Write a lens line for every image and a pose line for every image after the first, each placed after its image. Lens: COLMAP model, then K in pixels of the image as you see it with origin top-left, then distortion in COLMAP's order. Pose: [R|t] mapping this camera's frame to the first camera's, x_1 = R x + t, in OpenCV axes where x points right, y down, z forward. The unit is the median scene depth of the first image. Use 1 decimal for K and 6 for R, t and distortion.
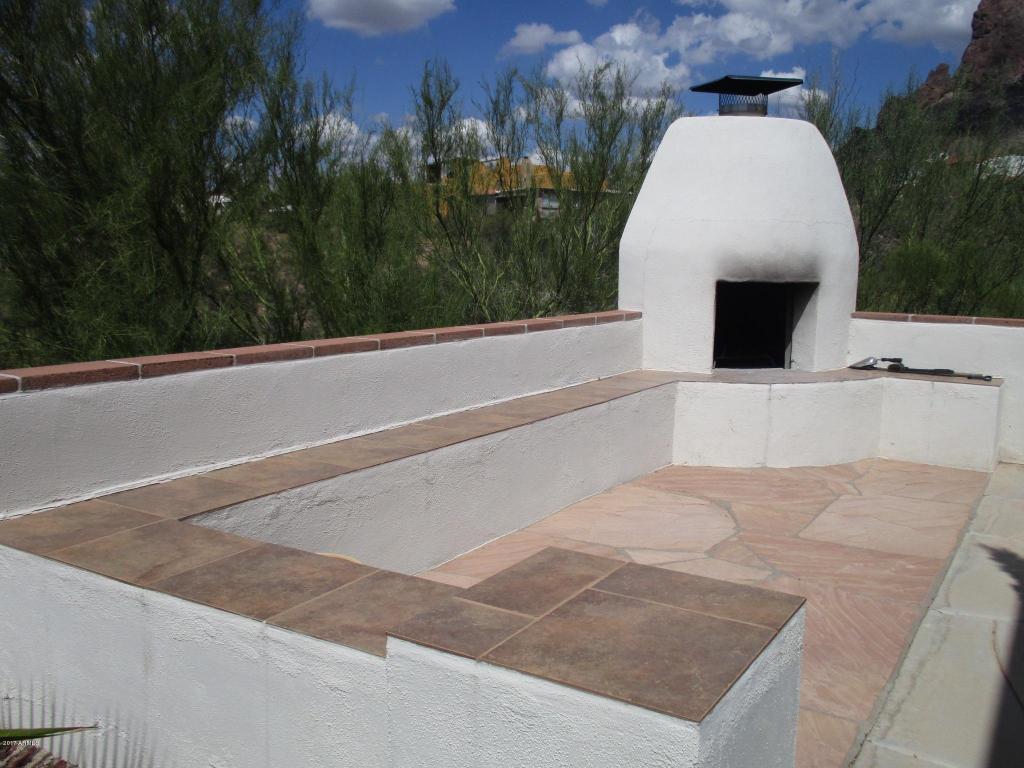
lens RADIAL K [[900.4, 0, 512.0], [0, 900.4, 384.0], [0, 0, 1]] dist [-0.062082, 0.010919]
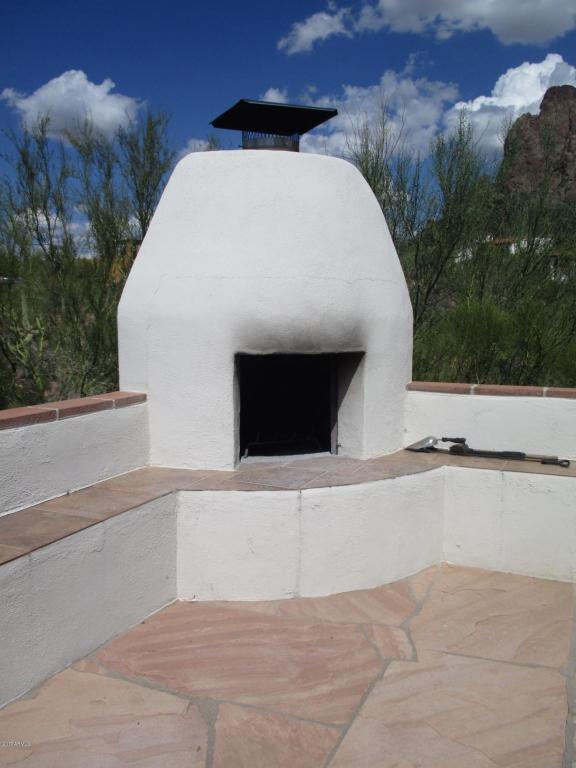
lens RADIAL K [[675.3, 0, 288.0], [0, 675.3, 384.0], [0, 0, 1]] dist [-0.062082, 0.010919]
pose [[0.987605, -0.025581, 0.154859, 0.176327], [0.031608, 0.998831, -0.036581, -0.063337], [-0.153742, 0.041022, 0.987259, 0.397751]]
